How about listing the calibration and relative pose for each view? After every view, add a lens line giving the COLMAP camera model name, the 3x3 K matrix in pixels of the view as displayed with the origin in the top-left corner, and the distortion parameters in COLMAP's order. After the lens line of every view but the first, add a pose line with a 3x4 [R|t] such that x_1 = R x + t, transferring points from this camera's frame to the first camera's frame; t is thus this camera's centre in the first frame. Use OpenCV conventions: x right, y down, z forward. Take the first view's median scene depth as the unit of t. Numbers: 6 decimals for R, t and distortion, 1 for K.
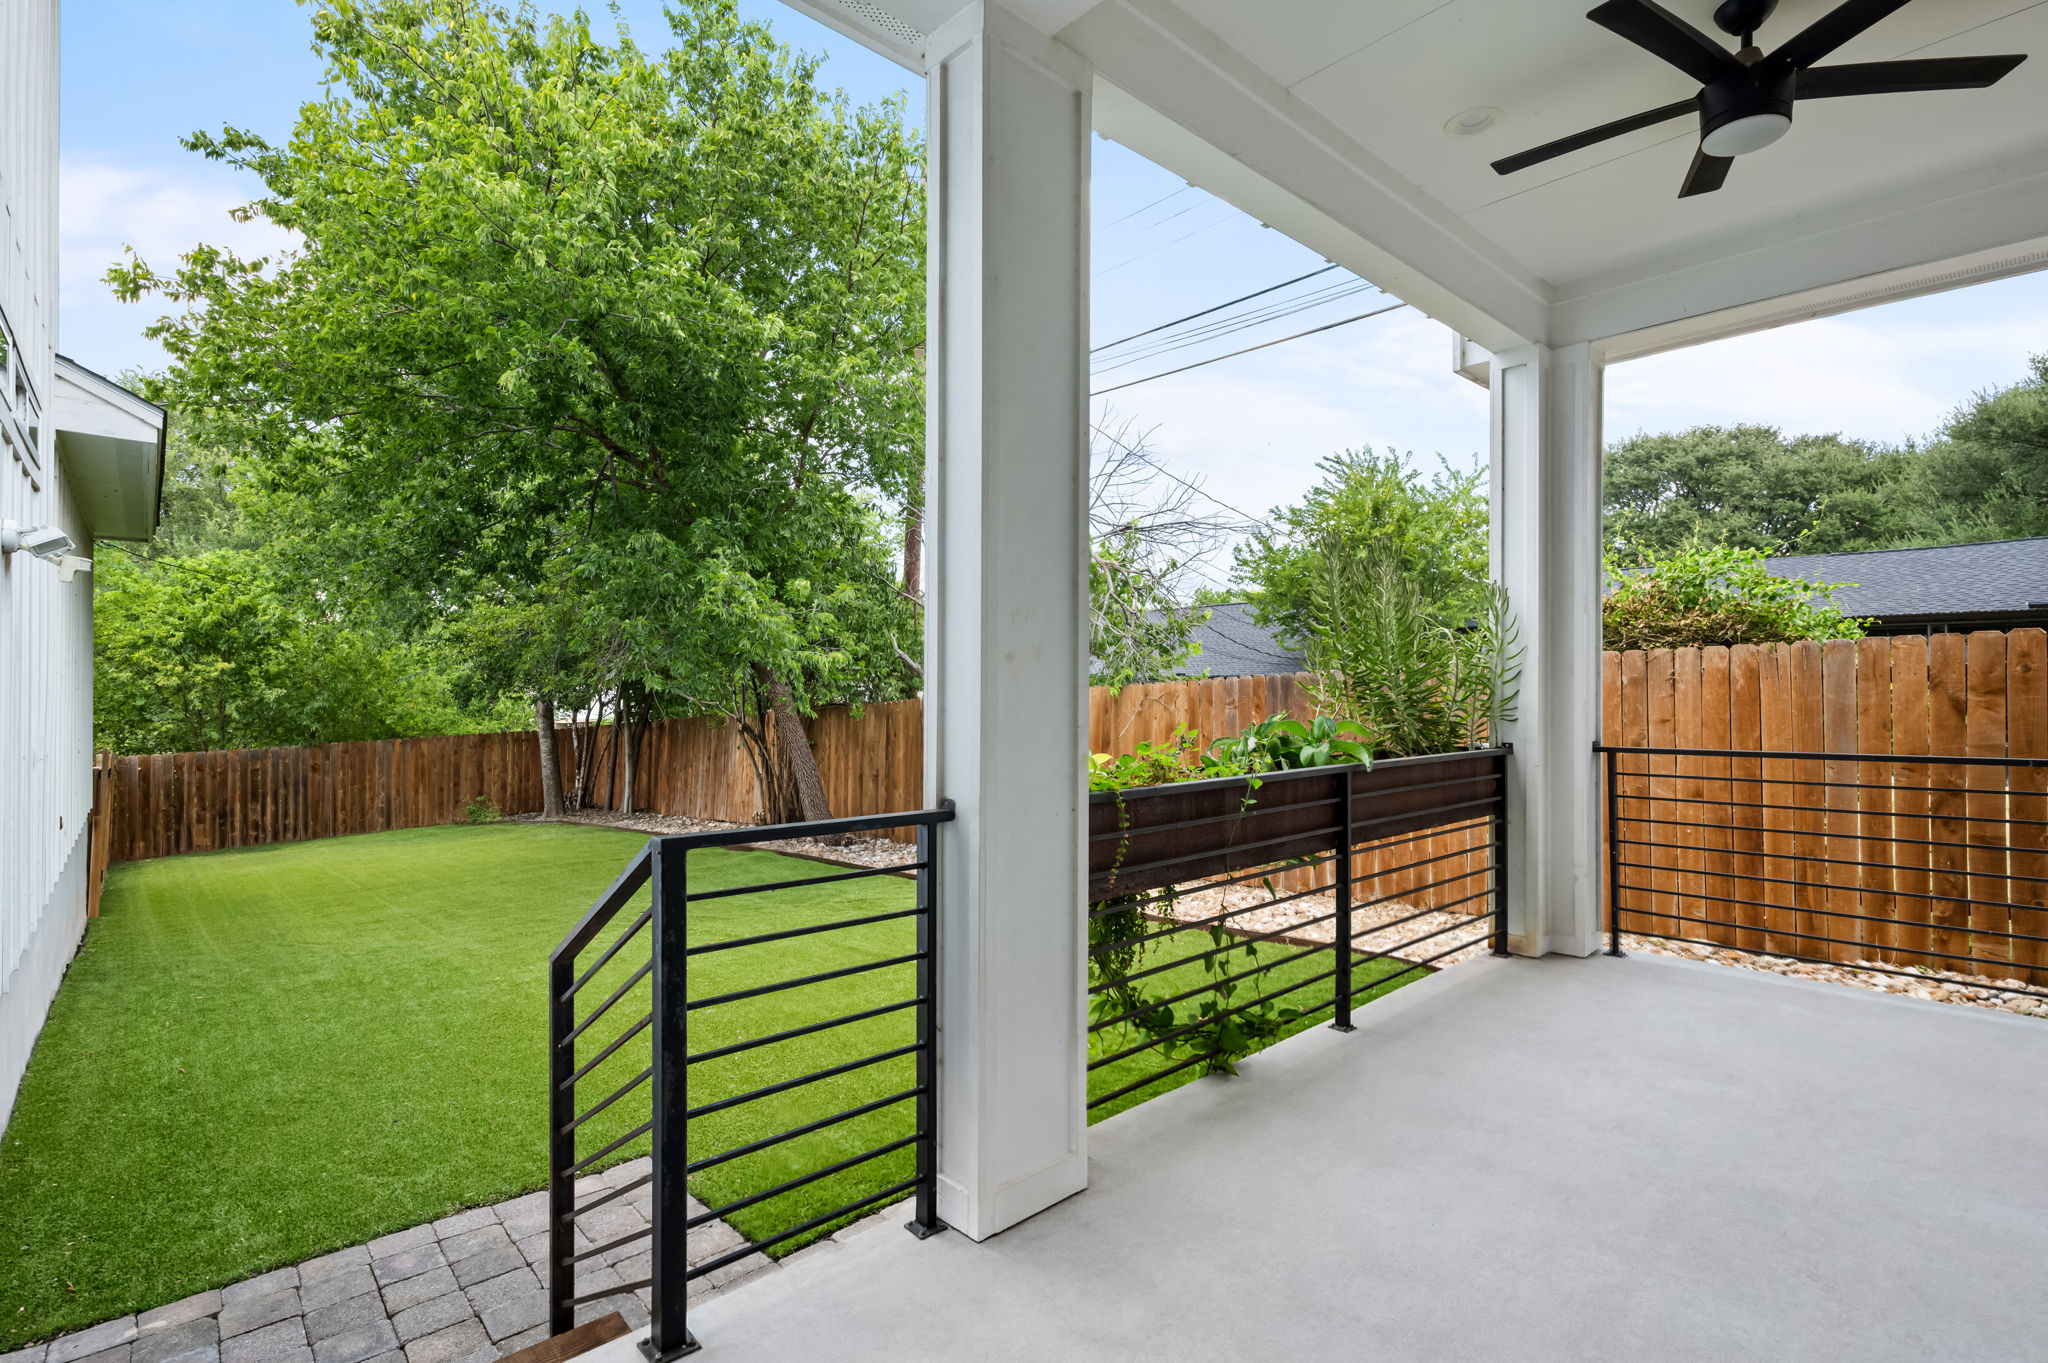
lens RADIAL K [[946.3, 0, 1030.9], [0, 946.3, 682.5], [0, 0, 1]] dist [-0.004130, 0.000698]
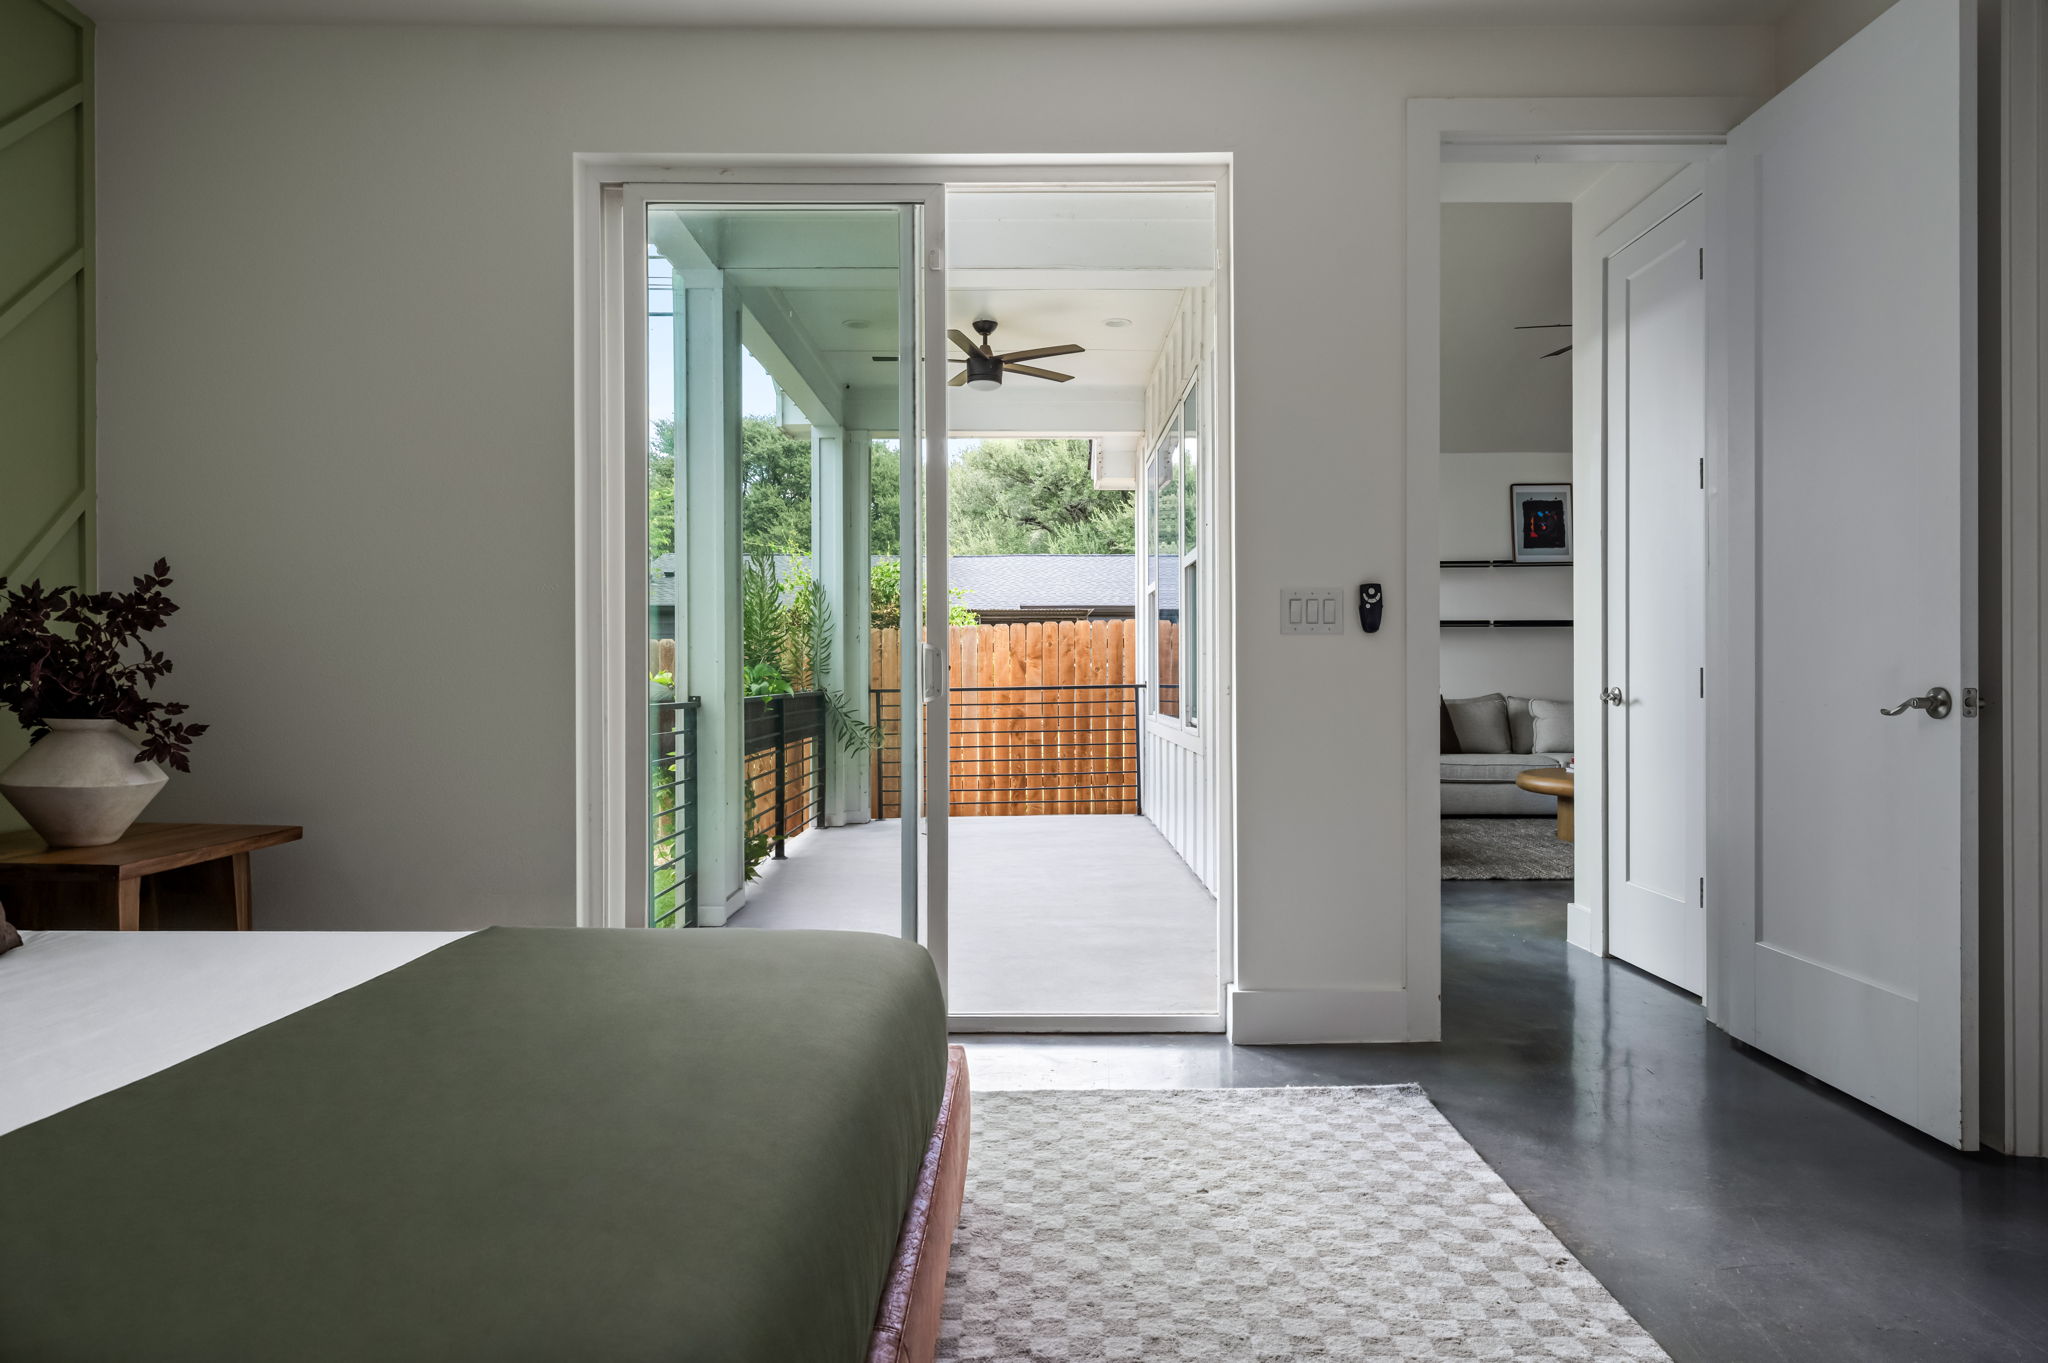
lens RADIAL K [[1140.5, 0, 1022.0], [0, 1140.5, 679.4], [0, 0, 1]] dist [0.000206, 0.000084]
pose [[0.676513, -0.006595, 0.736401, -0.526789], [0.000464, 0.999964, 0.008529, 0.029663], [-0.736431, -0.005428, 0.676491, -0.393762]]
